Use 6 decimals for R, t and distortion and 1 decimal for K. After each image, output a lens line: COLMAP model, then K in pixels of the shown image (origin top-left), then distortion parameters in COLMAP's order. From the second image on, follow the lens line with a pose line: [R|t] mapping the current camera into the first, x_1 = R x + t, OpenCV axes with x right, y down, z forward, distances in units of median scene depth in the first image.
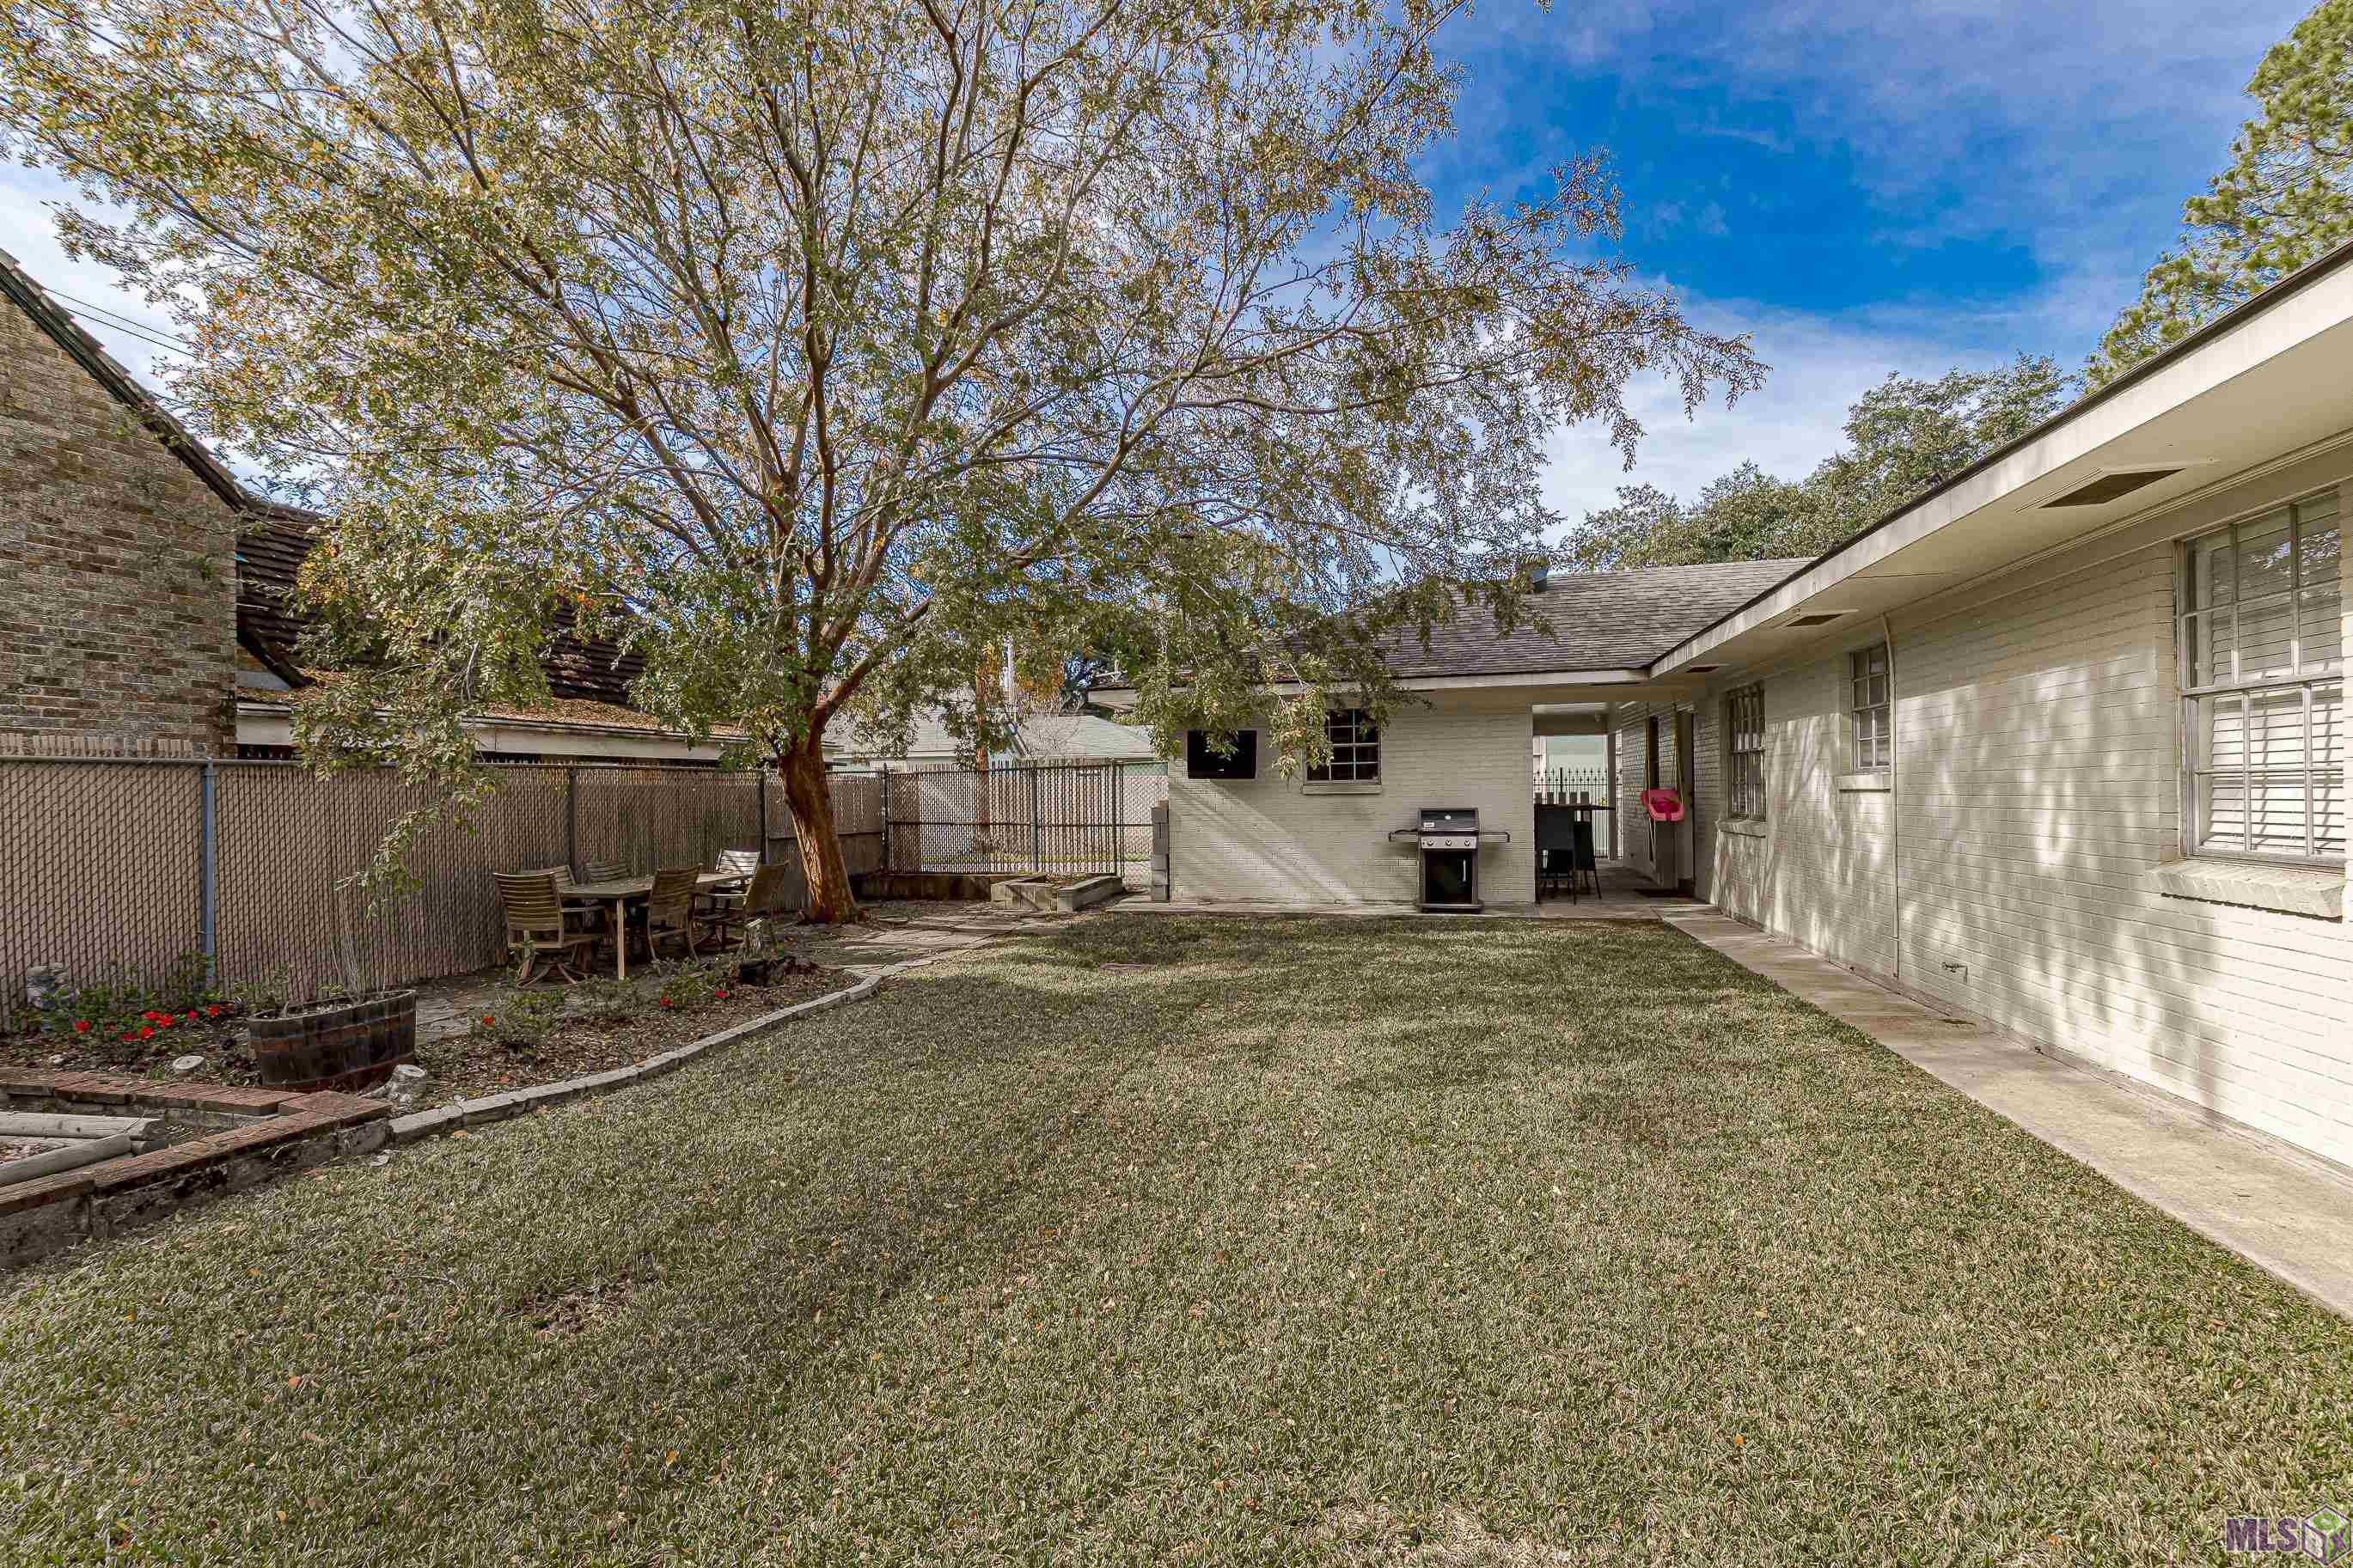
lens RADIAL K [[1092.9, 0, 1175.2], [0, 1092.9, 774.4], [0, 0, 1]] dist [-0.009698, -0.000368]
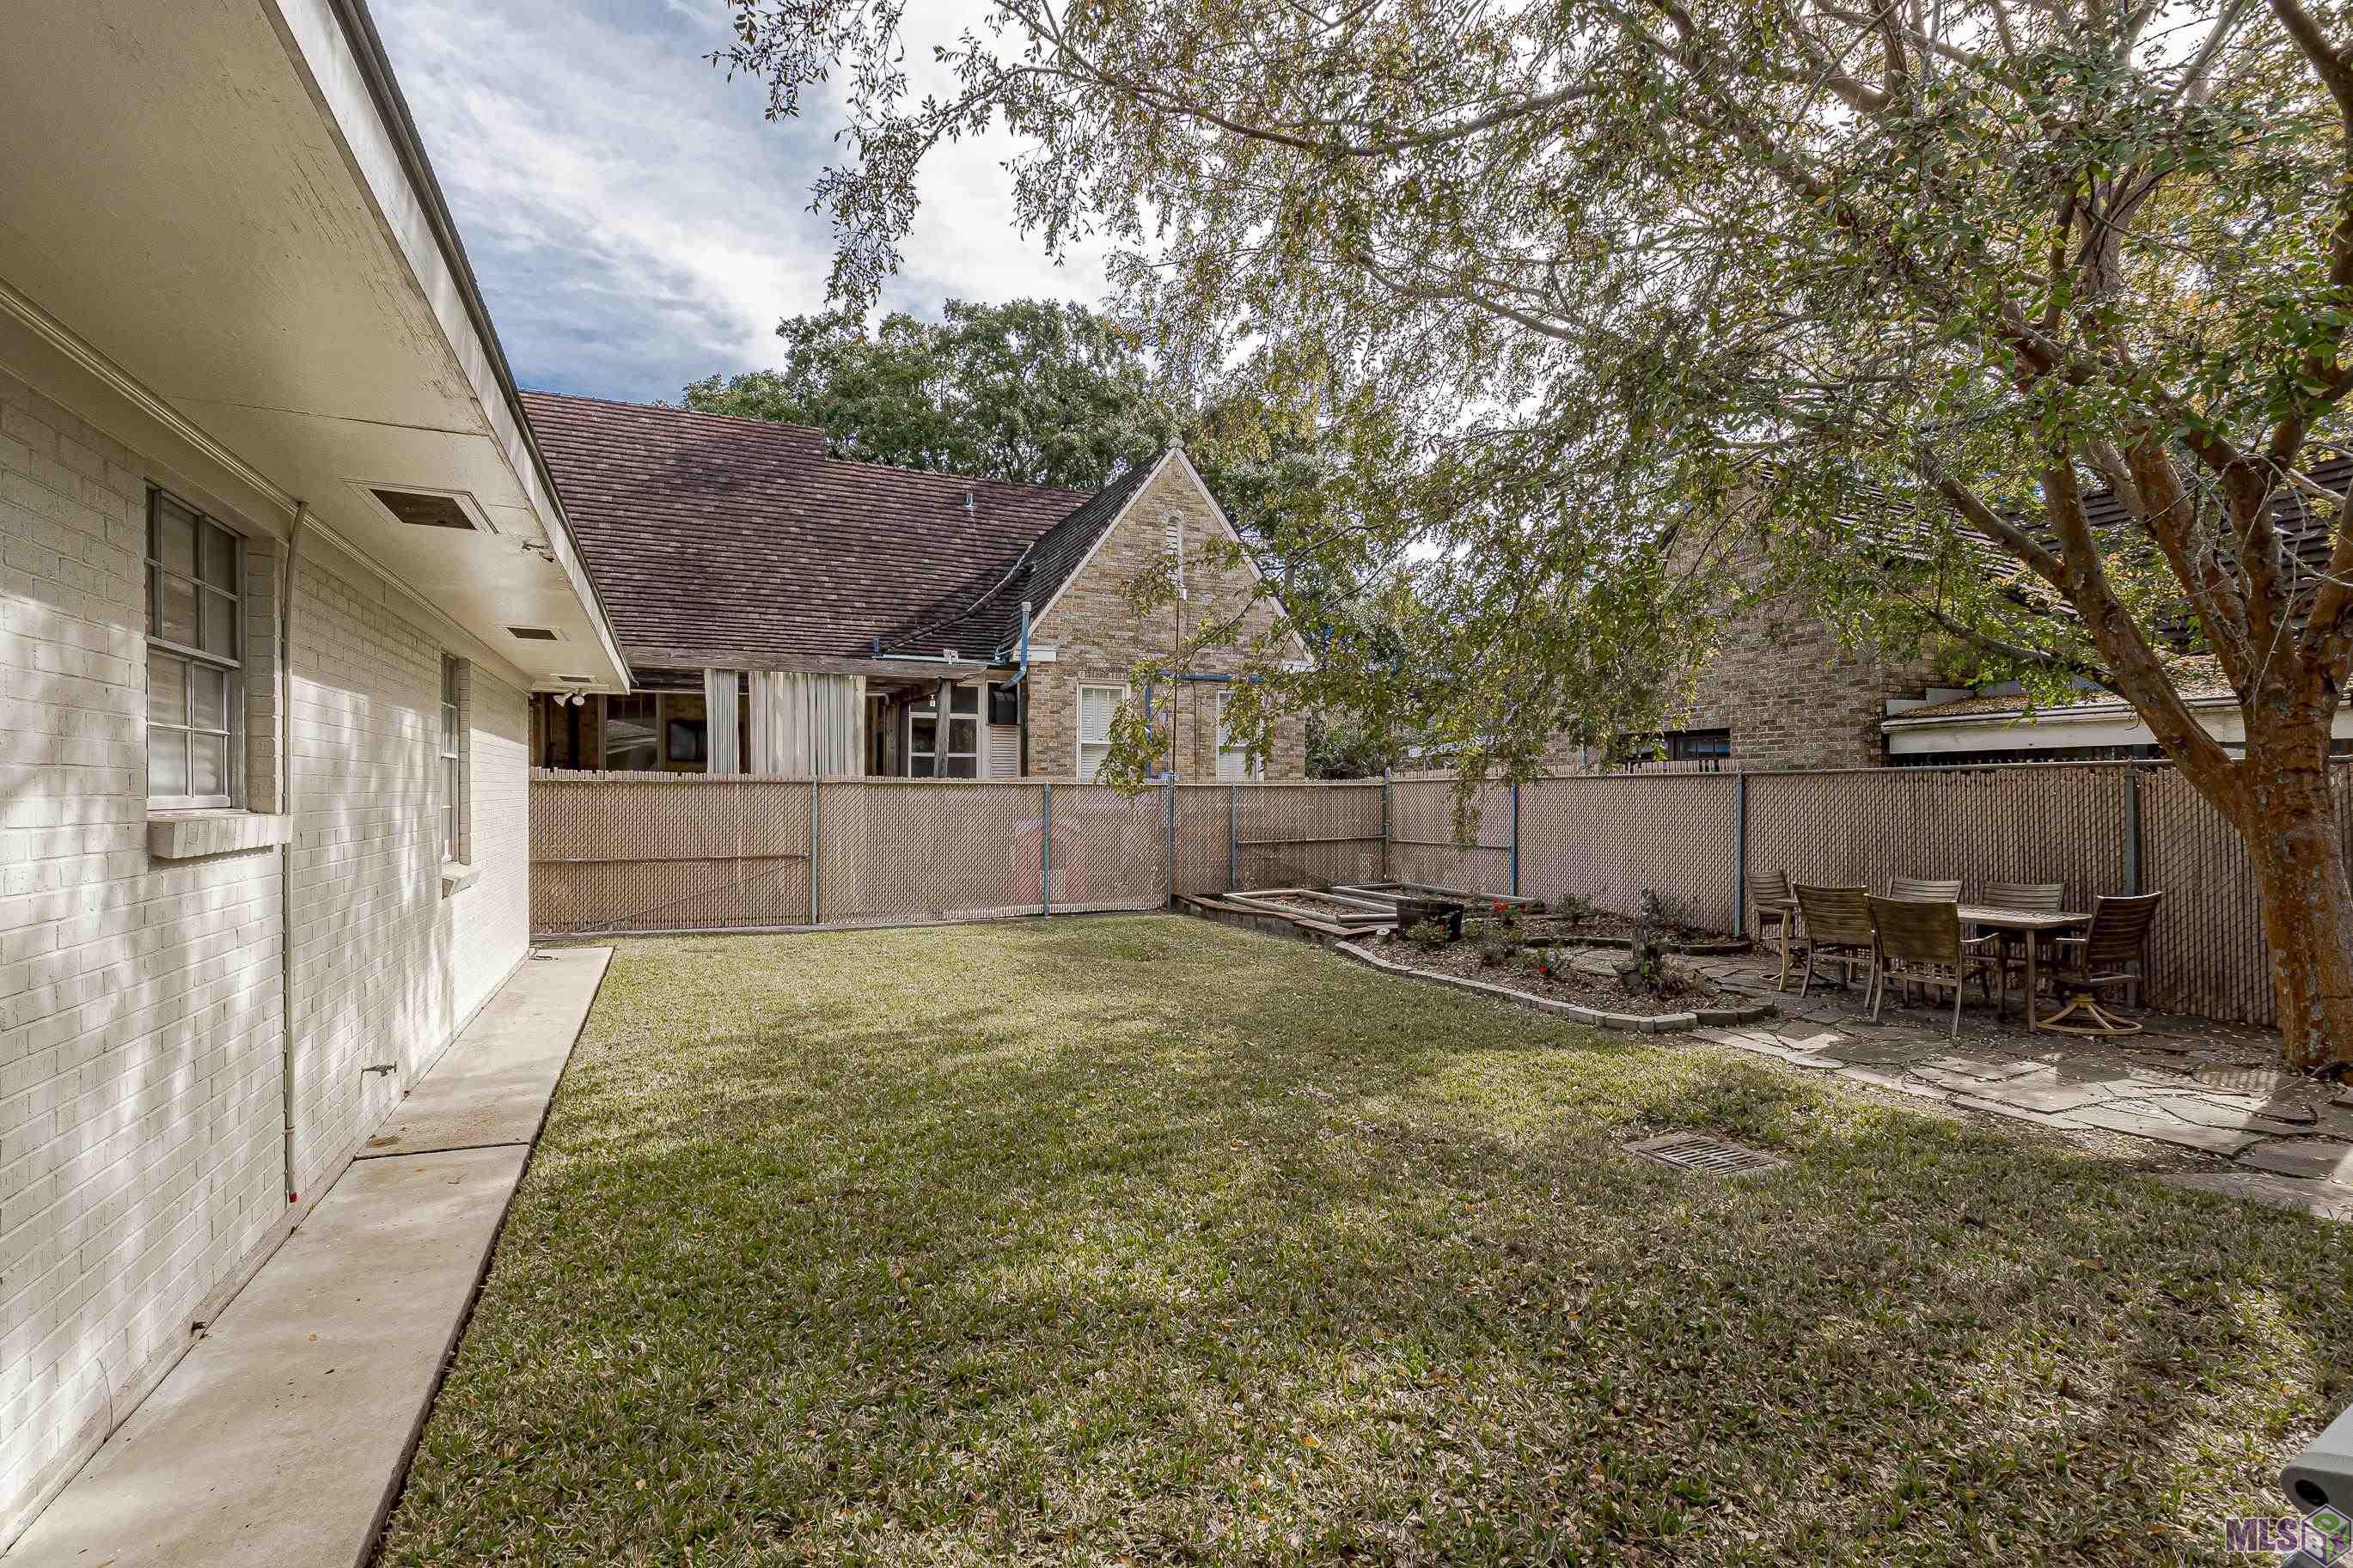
lens RADIAL K [[1092.9, 0, 1175.2], [0, 1092.9, 774.4], [0, 0, 1]] dist [-0.009698, -0.000368]
pose [[-0.787701, 0.007943, -0.616006, 0.592190], [0.023068, 0.999596, -0.016608, -0.002794], [0.615625, -0.027292, -0.787566, 1.589217]]
